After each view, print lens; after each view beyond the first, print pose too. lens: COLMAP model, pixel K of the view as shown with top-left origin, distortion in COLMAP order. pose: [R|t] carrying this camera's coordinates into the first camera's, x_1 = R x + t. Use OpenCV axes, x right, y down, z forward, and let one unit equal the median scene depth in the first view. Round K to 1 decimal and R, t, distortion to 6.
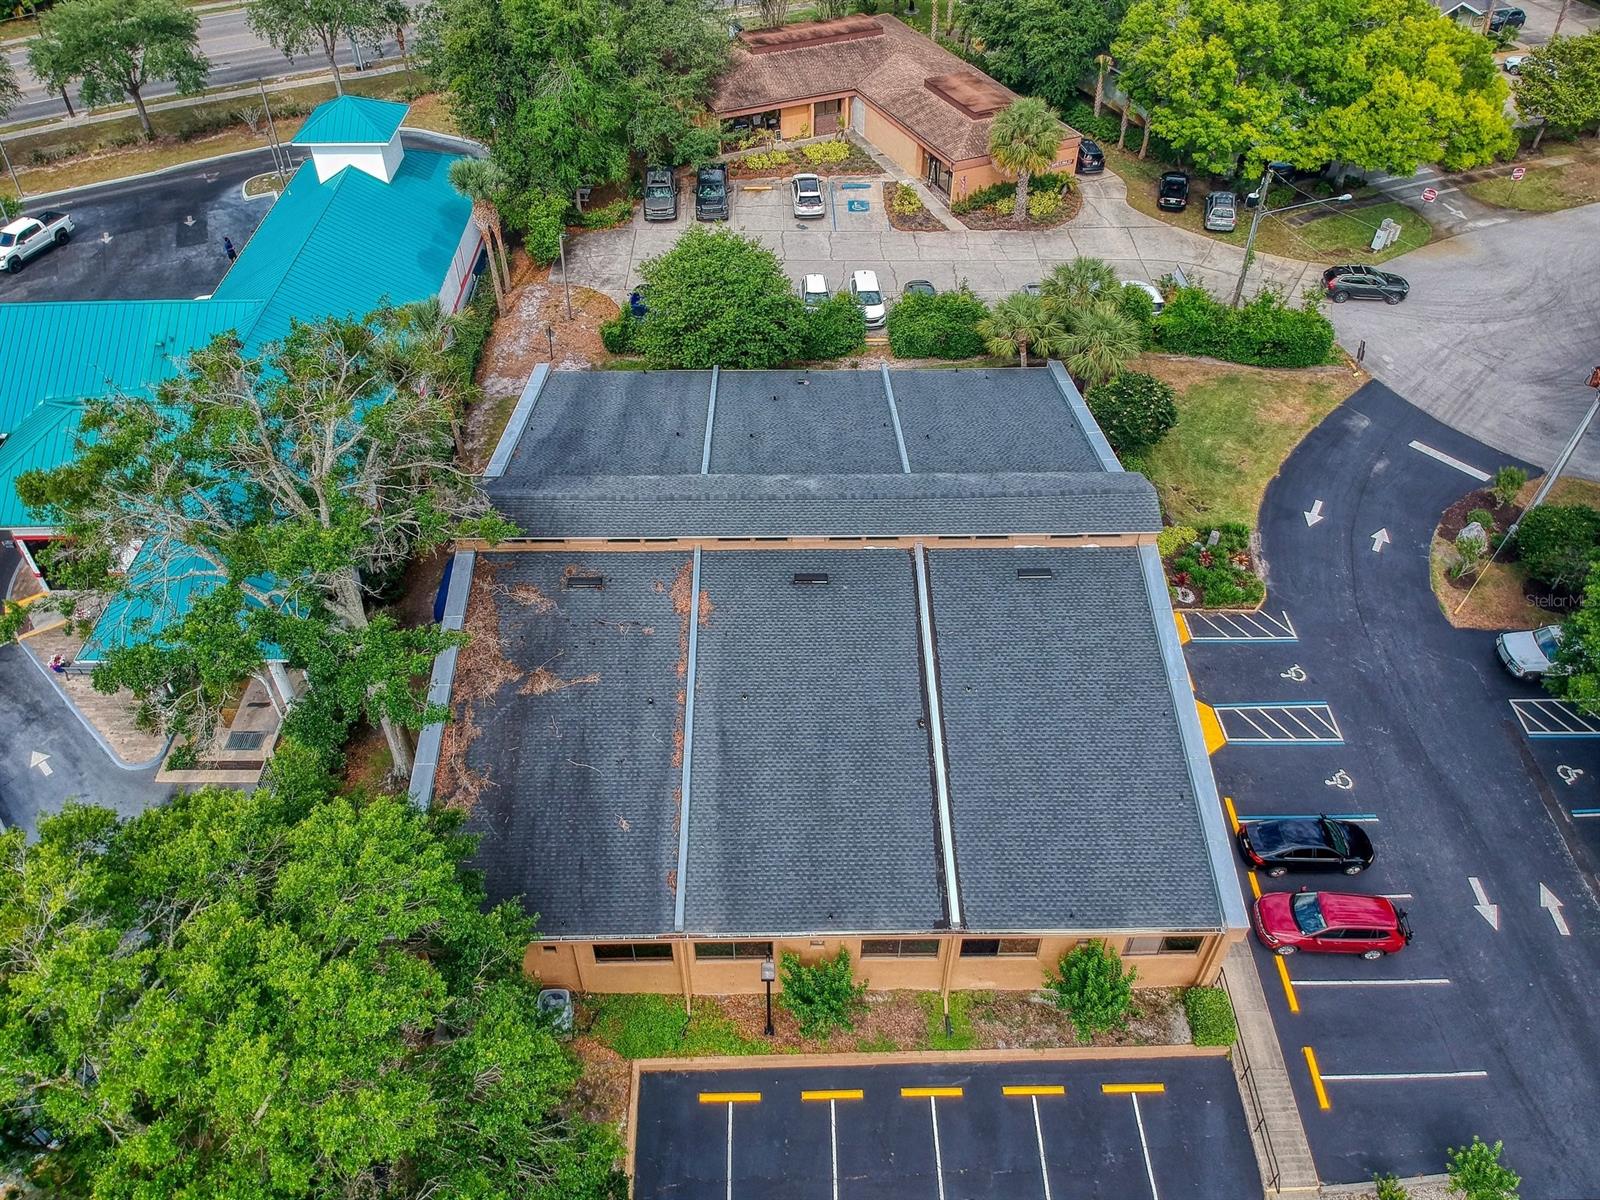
lens RADIAL K [[1176.7, 0, 802.8], [0, 1176.7, 590.0], [0, 0, 1]] dist [0.077366, -0.137604]
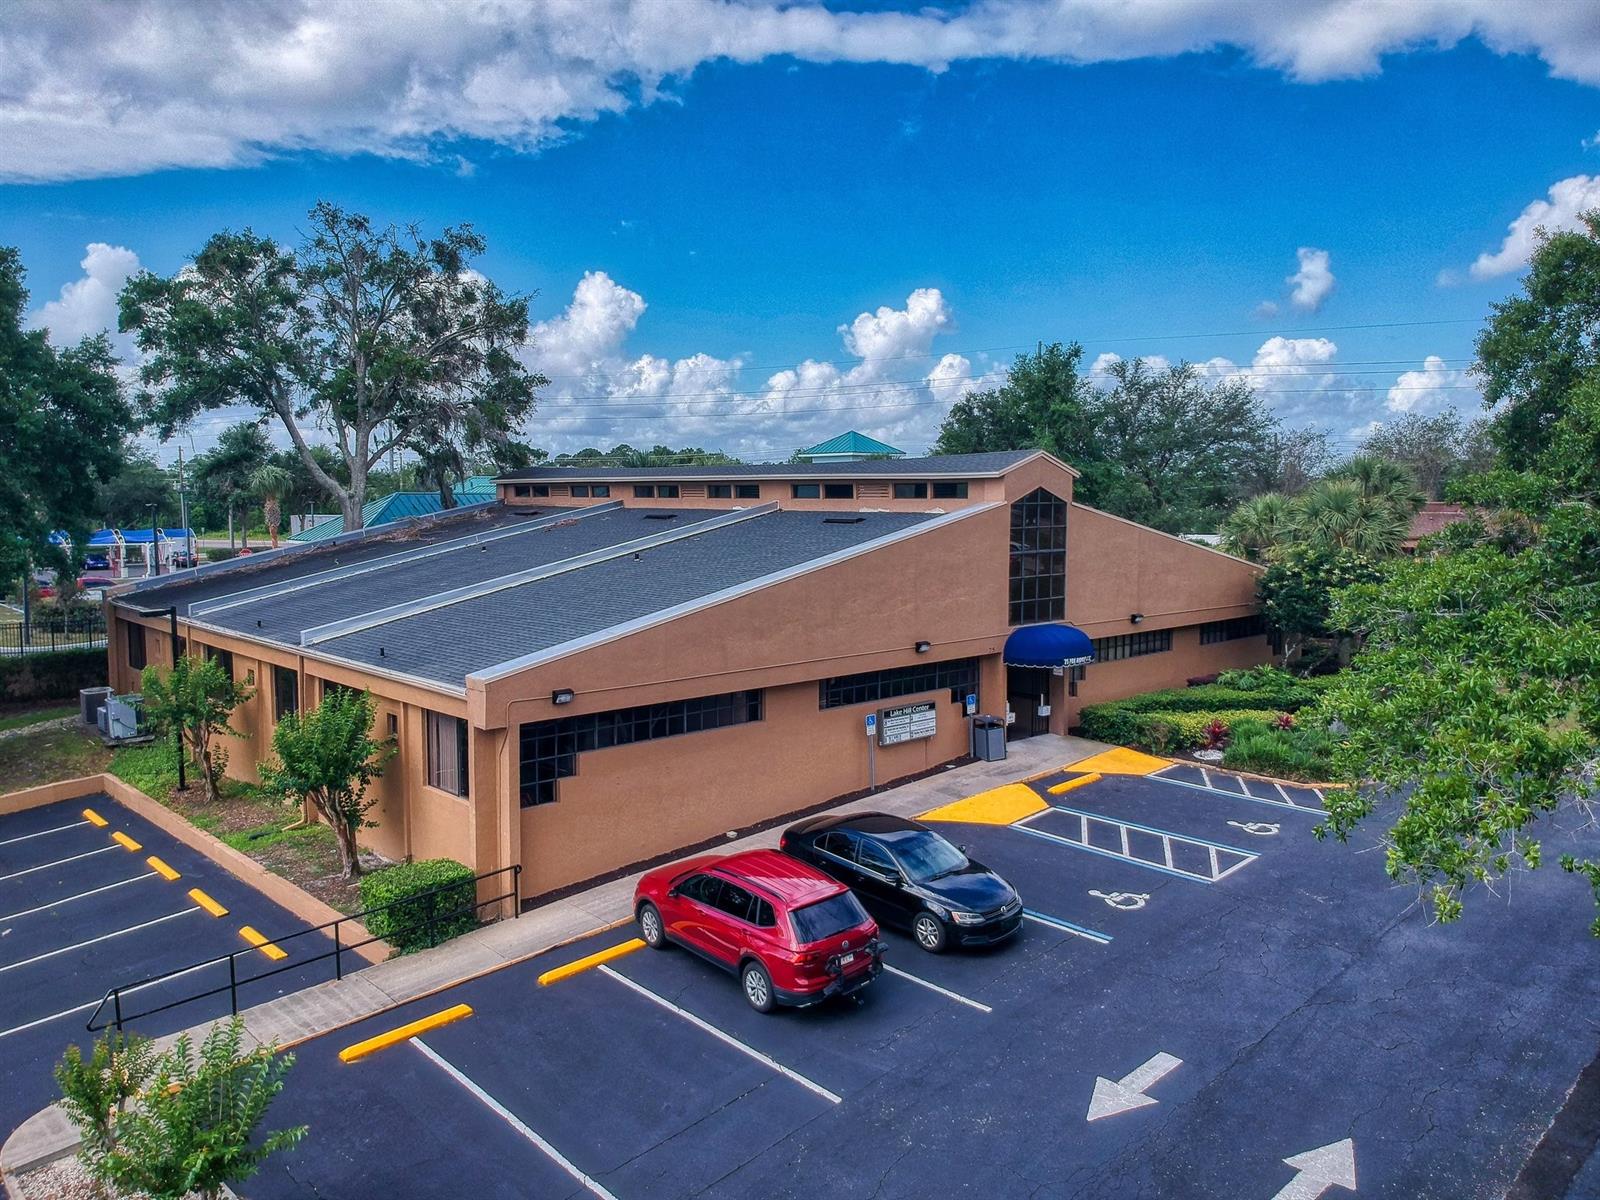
lens RADIAL K [[1168.5, 0, 800.8], [0, 1168.5, 603.1], [0, 0, 1]] dist [0.057353, -0.128998]
pose [[0.664088, 0.057109, -0.745470, 0.554061], [-0.504977, 0.769545, -0.390895, 0.247472], [0.551349, 0.636034, 0.539884, 0.475120]]
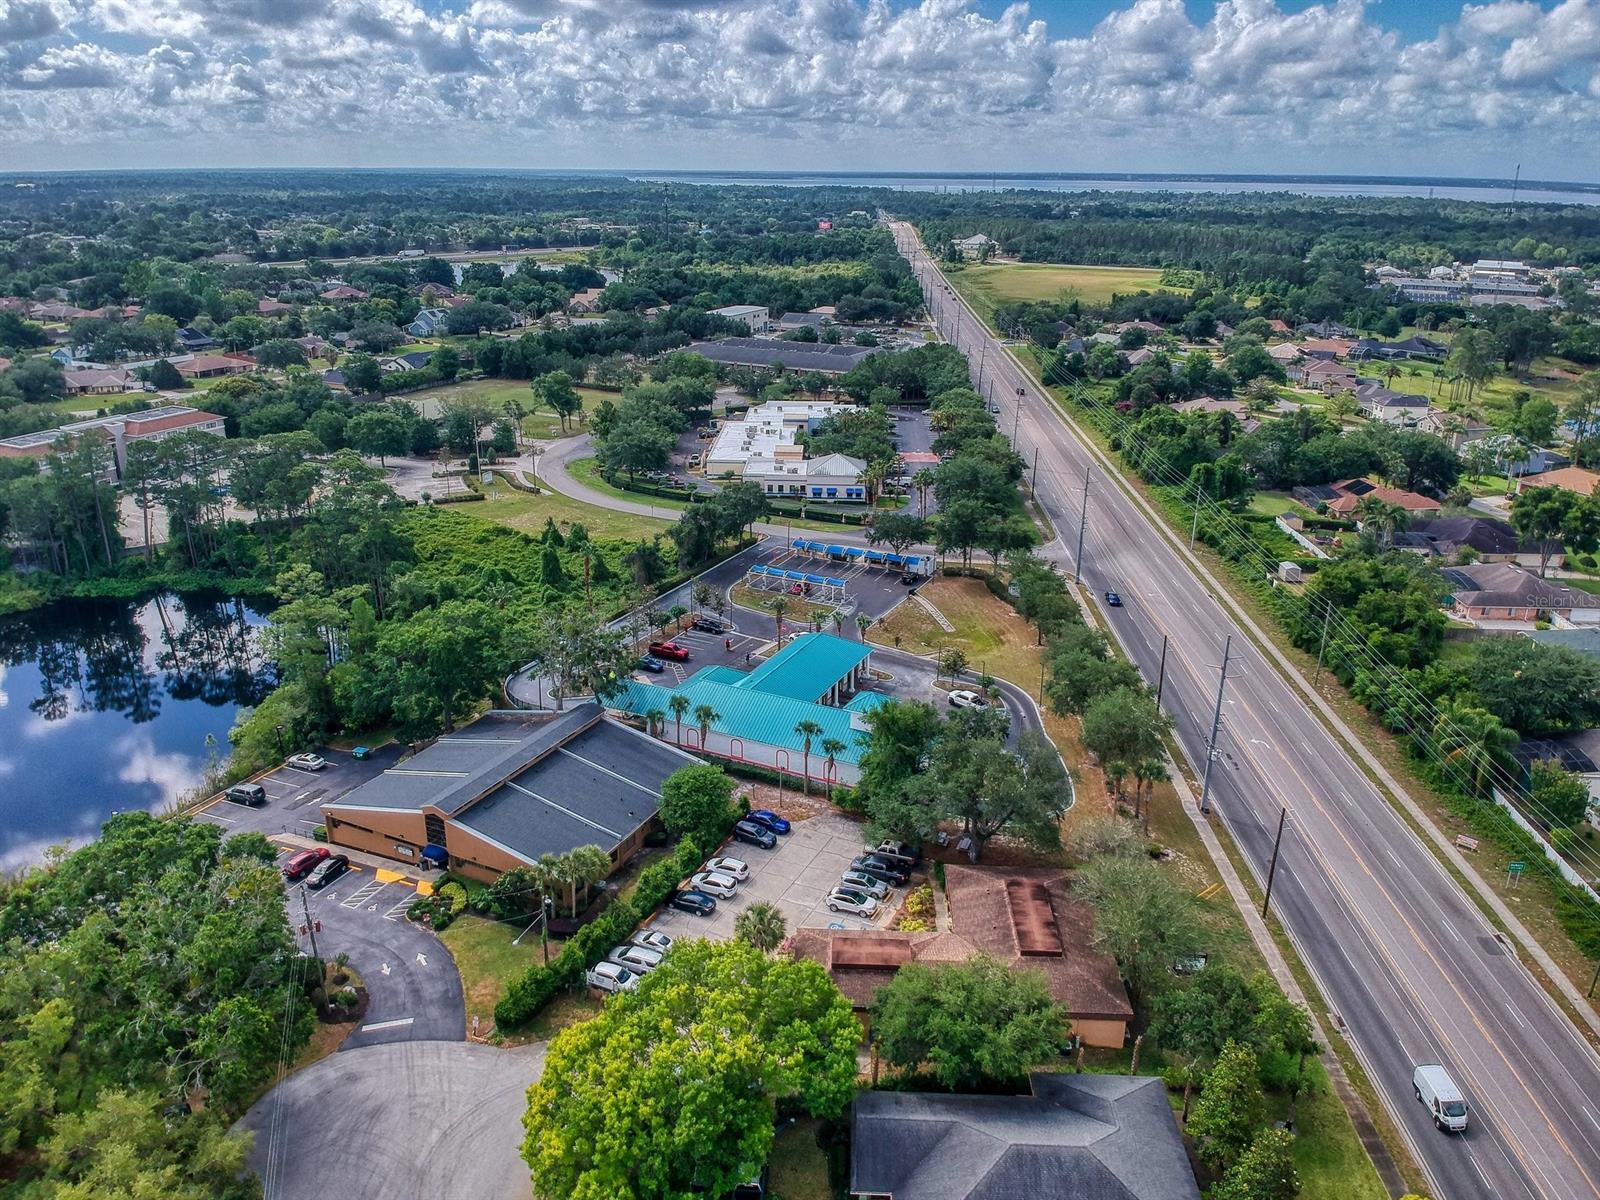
lens RADIAL K [[1176.1, 0, 801.9], [0, 1176.1, 600.5], [0, 0, 1]] dist [0.140467, -0.278414]
pose [[-0.462795, 0.295212, -0.835865, 1.531410], [-0.612204, 0.575505, 0.542218, -1.748067], [0.641114, 0.762656, -0.085610, 1.084877]]
